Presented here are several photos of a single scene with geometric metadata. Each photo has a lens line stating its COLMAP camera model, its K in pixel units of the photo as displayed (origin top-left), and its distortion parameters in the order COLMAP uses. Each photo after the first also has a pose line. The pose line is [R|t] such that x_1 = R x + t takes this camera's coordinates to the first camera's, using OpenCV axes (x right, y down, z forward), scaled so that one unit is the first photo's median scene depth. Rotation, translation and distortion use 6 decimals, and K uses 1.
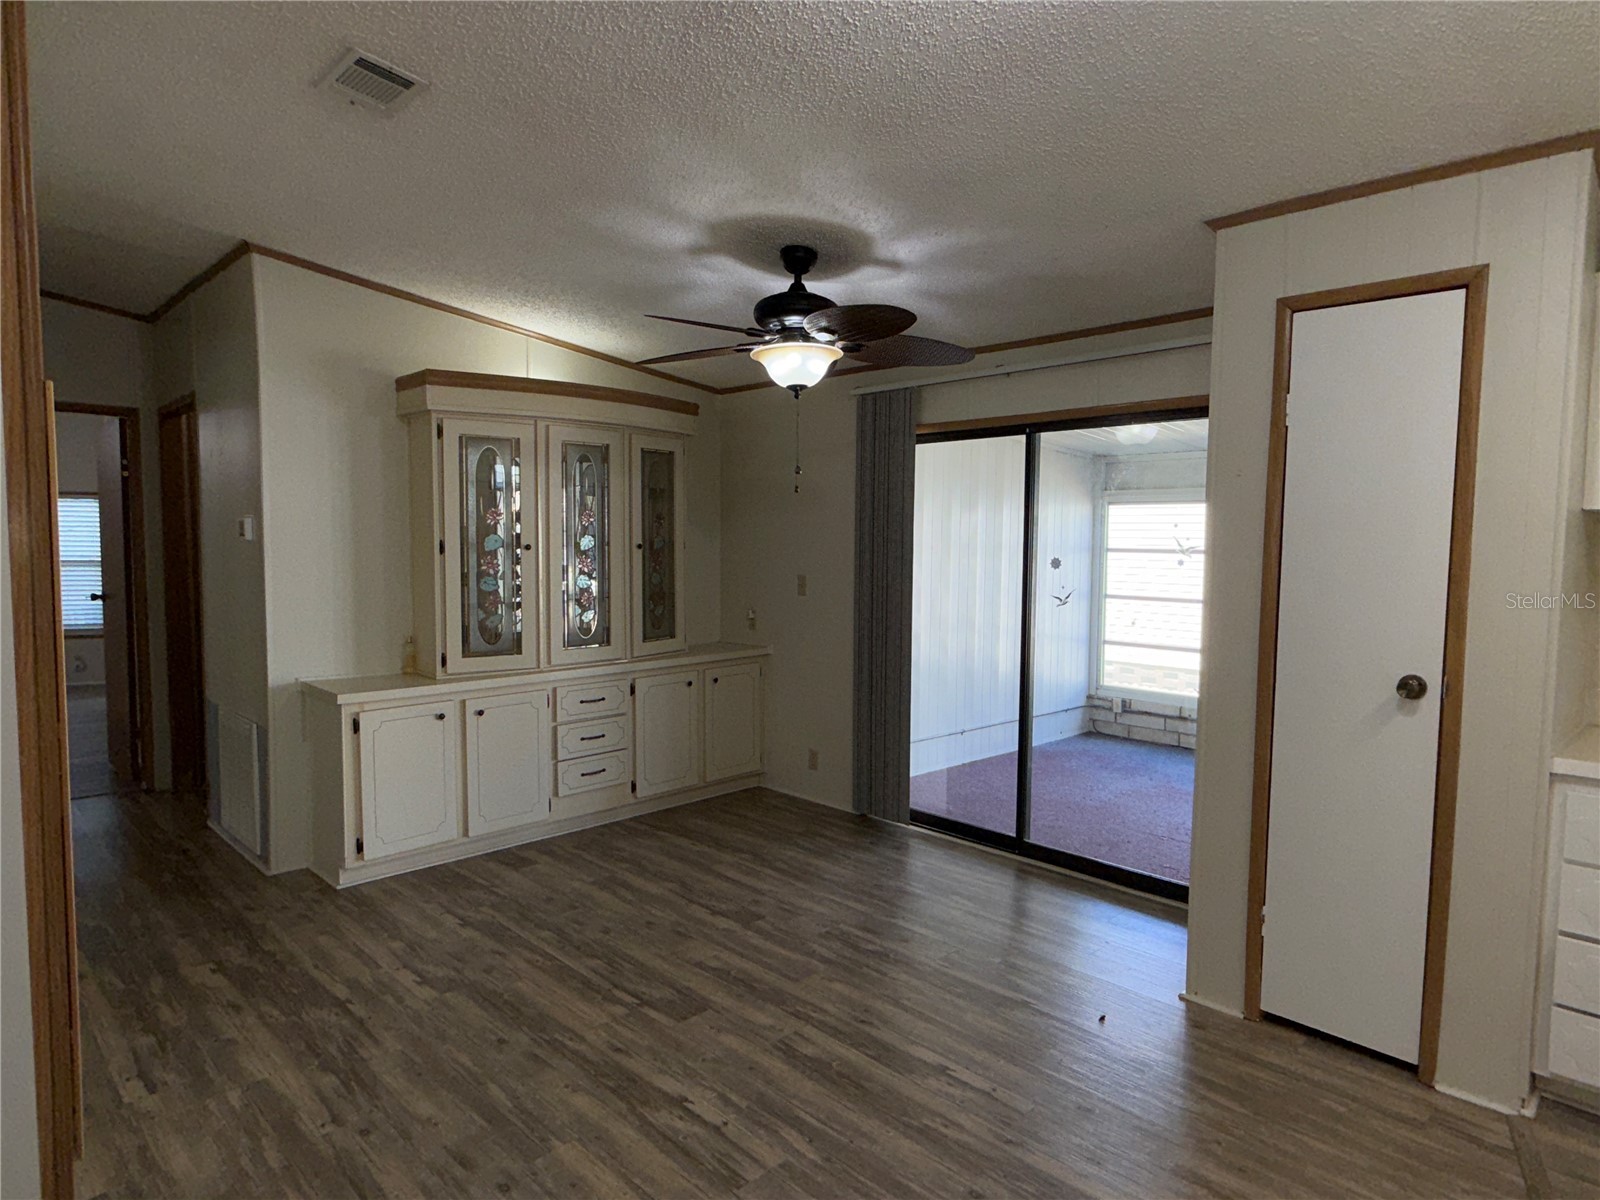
lens RADIAL K [[951.5, 0, 795.9], [0, 951.5, 602.0], [0, 0, 1]] dist [0.002771, -0.001013]
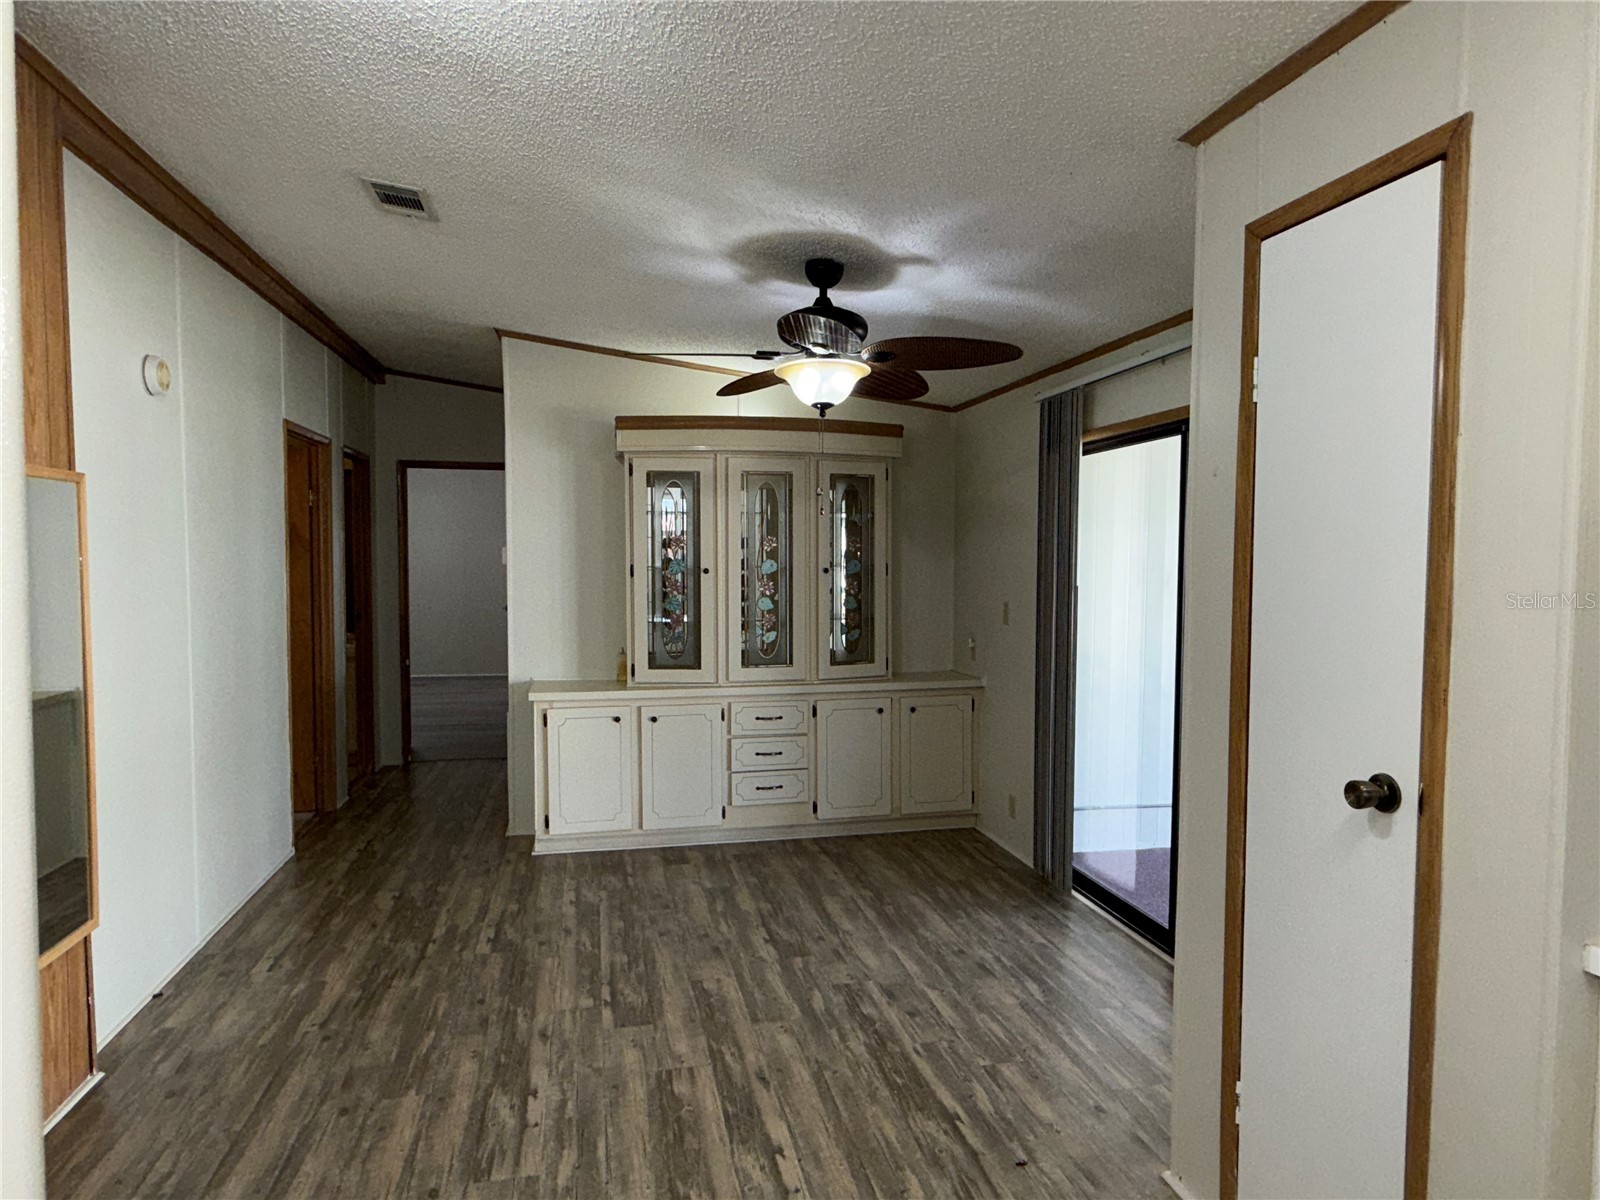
lens RADIAL K [[951.5, 0, 800.0], [0, 951.5, 605.5], [0, 0, 1]] dist [0.002771, -0.001013]
pose [[0.840054, 0.022511, -0.542036, 0.445952], [-0.034221, 0.999348, -0.011532, -0.010646], [0.541423, 0.028236, 0.840276, 0.165251]]
